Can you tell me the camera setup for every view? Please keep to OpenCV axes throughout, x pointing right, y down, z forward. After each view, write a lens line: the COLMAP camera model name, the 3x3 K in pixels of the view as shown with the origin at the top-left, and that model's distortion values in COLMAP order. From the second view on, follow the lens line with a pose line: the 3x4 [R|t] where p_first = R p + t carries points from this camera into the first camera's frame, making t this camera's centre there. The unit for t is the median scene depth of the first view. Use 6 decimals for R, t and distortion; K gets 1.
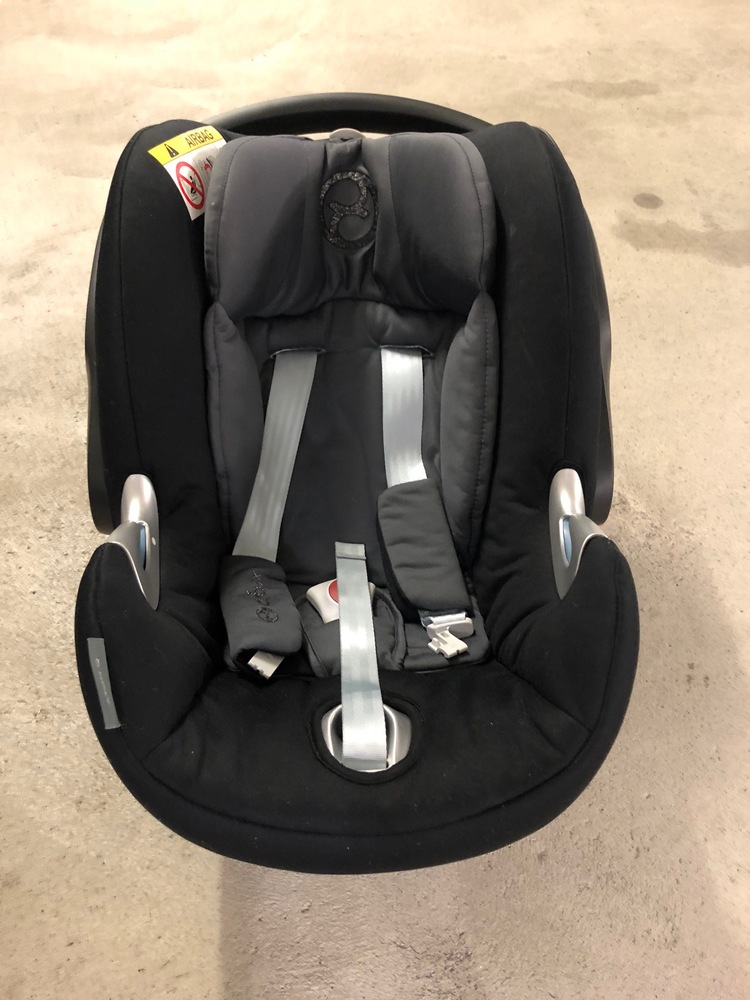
lens RADIAL K [[814.6, 0, 378.4], [0, 814.6, 502.6], [0, 0, 1]] dist [-0.003418, -0.026427]
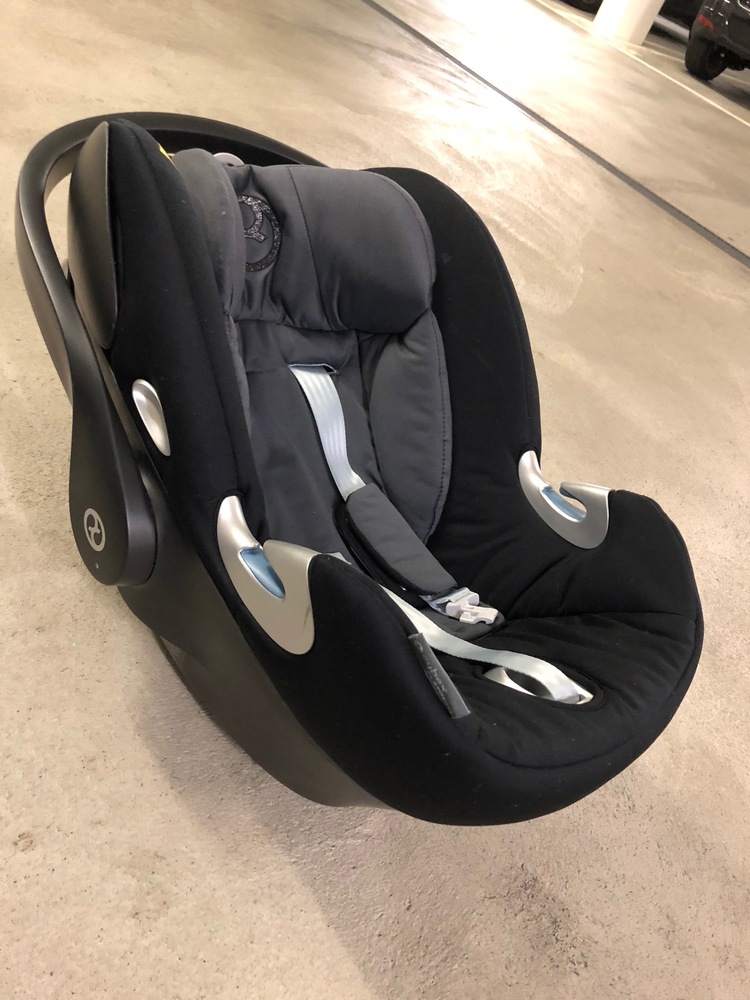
lens RADIAL K [[814.6, 0, 377.6], [0, 814.6, 504.9], [0, 0, 1]] dist [-0.003418, -0.026427]
pose [[0.782029, -0.135975, 0.608227, -0.617935], [0.171432, 0.985196, -0.000169, -0.000197], [-0.599200, 0.104401, 0.793763, 0.151592]]
